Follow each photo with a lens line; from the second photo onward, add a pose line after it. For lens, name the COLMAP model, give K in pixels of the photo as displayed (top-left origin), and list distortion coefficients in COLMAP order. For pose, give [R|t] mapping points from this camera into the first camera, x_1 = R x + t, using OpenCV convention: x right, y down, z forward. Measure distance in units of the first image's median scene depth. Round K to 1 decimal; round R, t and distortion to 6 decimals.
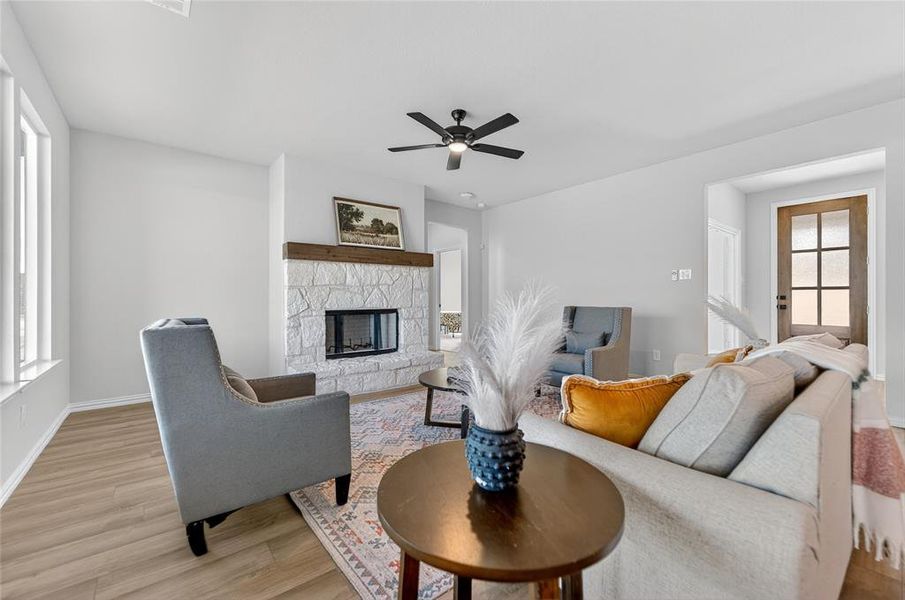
lens RADIAL K [[370.6, 0, 452.5], [0, 370.6, 300.0], [0, 0, 1]] dist [0.002081, 0.000679]
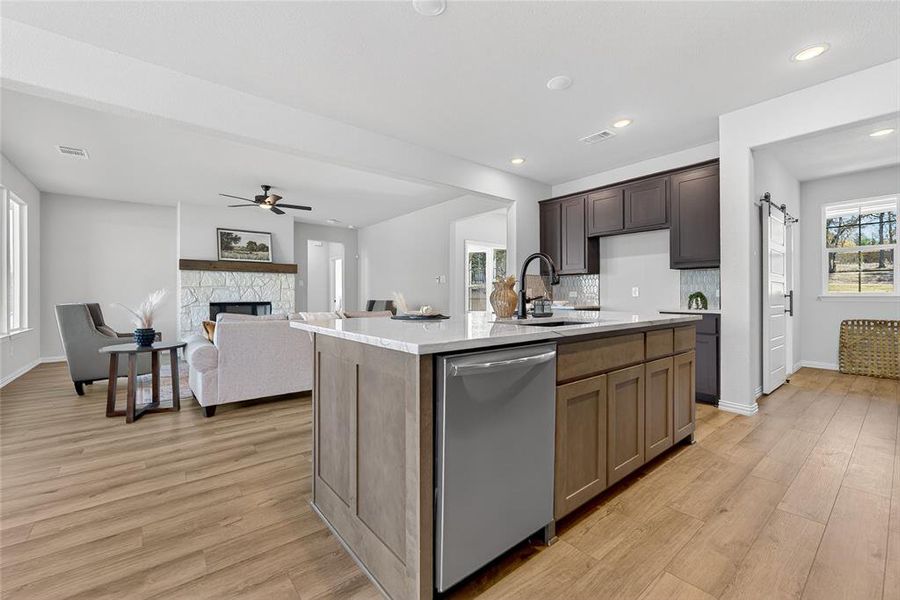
lens RADIAL K [[369.9, 0, 447.5], [0, 369.9, 300.0], [0, 0, 1]] dist [0.000736, 0.000127]
pose [[0.999992, -0.000792, 0.003954, 0.607257], [0.000771, 0.999986, 0.005253, 0.009073], [-0.003958, -0.005250, 0.999978, -0.513575]]
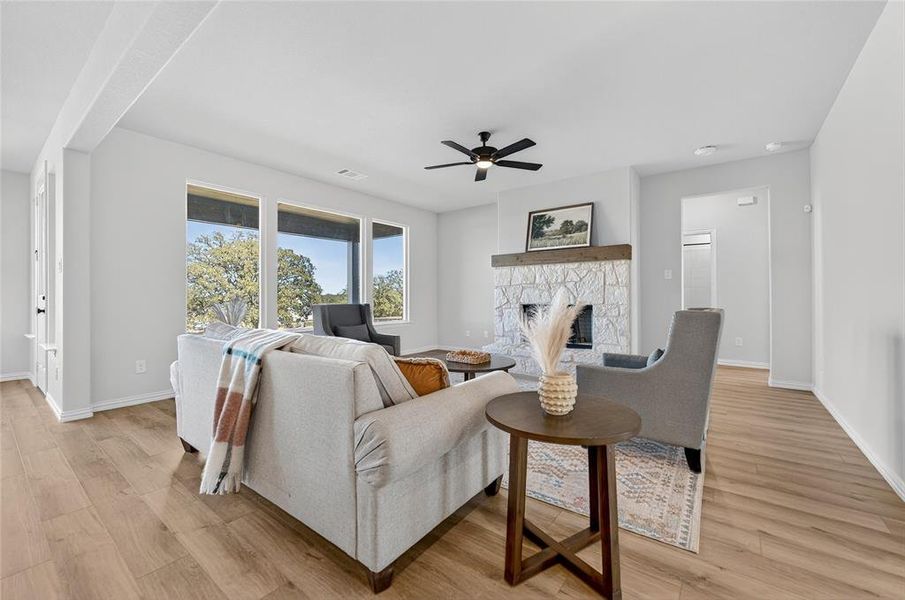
lens RADIAL K [[373.2, 0, 456.6], [0, 373.2, 290.9], [0, 0, 1]] dist [0.002272, 0.000193]
pose [[0.233001, -0.009714, -0.972428, 0.810435], [-0.001348, 0.999946, -0.010312, -0.004573], [0.972476, 0.003713, 0.232975, 0.466368]]
